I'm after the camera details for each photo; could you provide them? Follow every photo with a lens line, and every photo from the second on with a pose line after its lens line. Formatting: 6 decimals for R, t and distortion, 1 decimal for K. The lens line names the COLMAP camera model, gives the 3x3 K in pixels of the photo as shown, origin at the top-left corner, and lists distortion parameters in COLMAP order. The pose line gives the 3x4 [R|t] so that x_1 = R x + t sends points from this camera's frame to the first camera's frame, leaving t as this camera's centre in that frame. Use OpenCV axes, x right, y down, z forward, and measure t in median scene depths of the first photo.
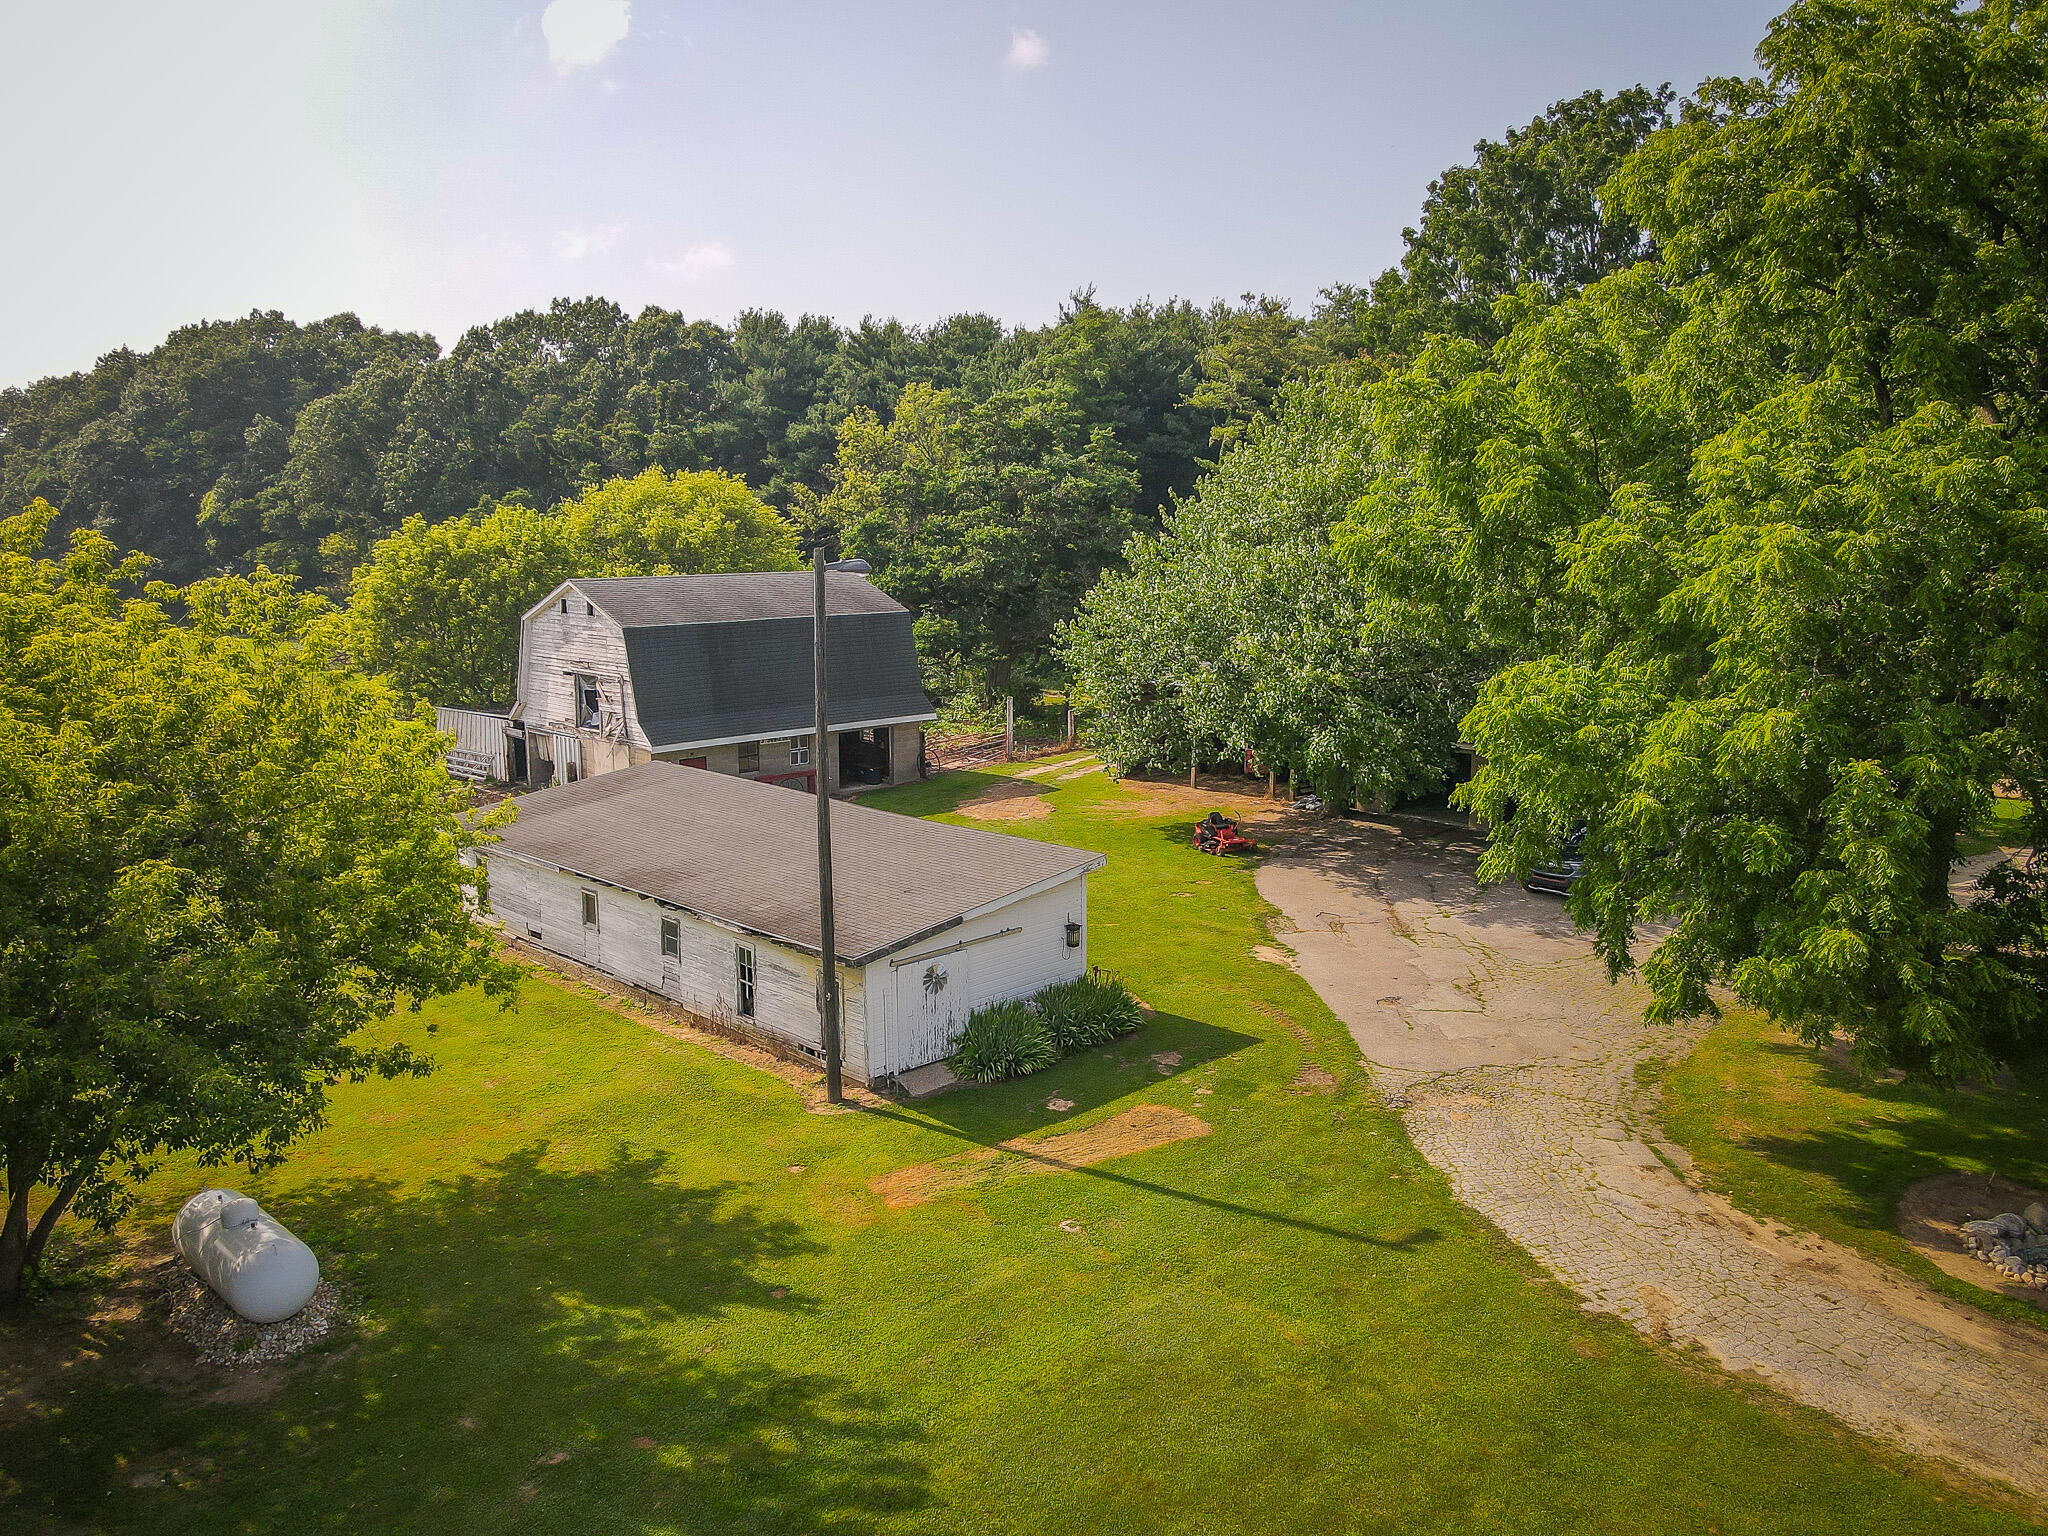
lens RADIAL K [[1471.9, 0, 1020.4], [0, 1471.9, 765.1], [0, 0, 1]] dist [-0.007146, 0.013124]
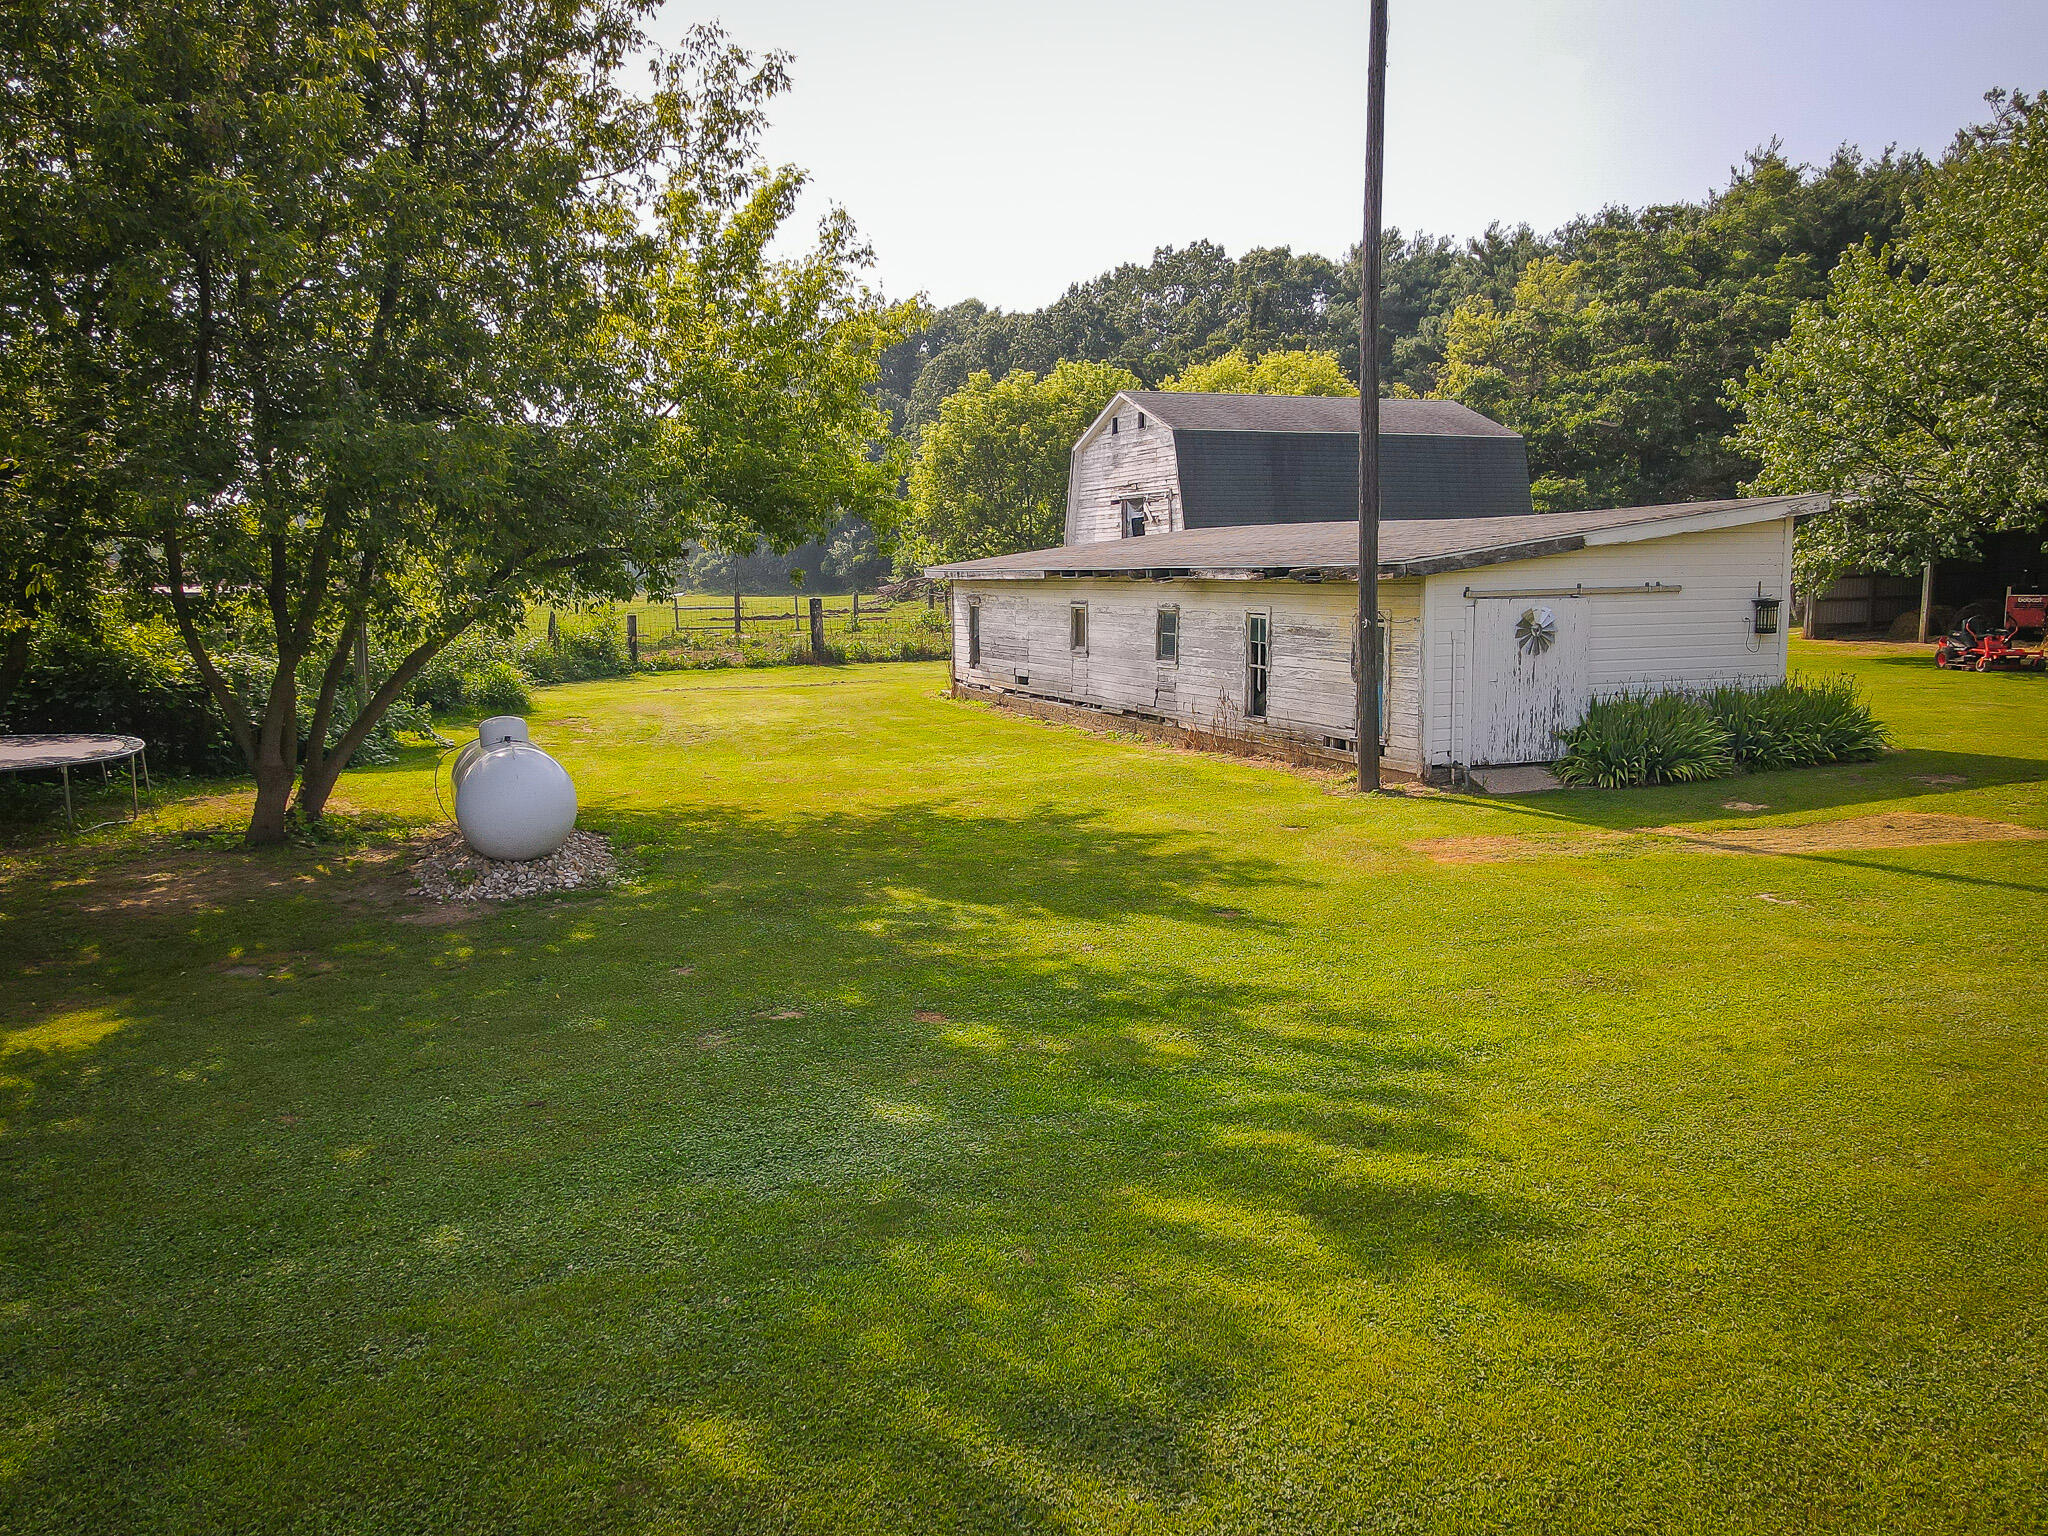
lens RADIAL K [[1471.9, 0, 1026.9], [0, 1471.9, 773.8], [0, 0, 1]] dist [-0.007146, 0.013124]
pose [[0.920412, 0.042722, -0.388607, -0.008695], [-0.057693, 0.997971, -0.026933, 0.219234], [0.386668, 0.047210, 0.921010, 0.290000]]
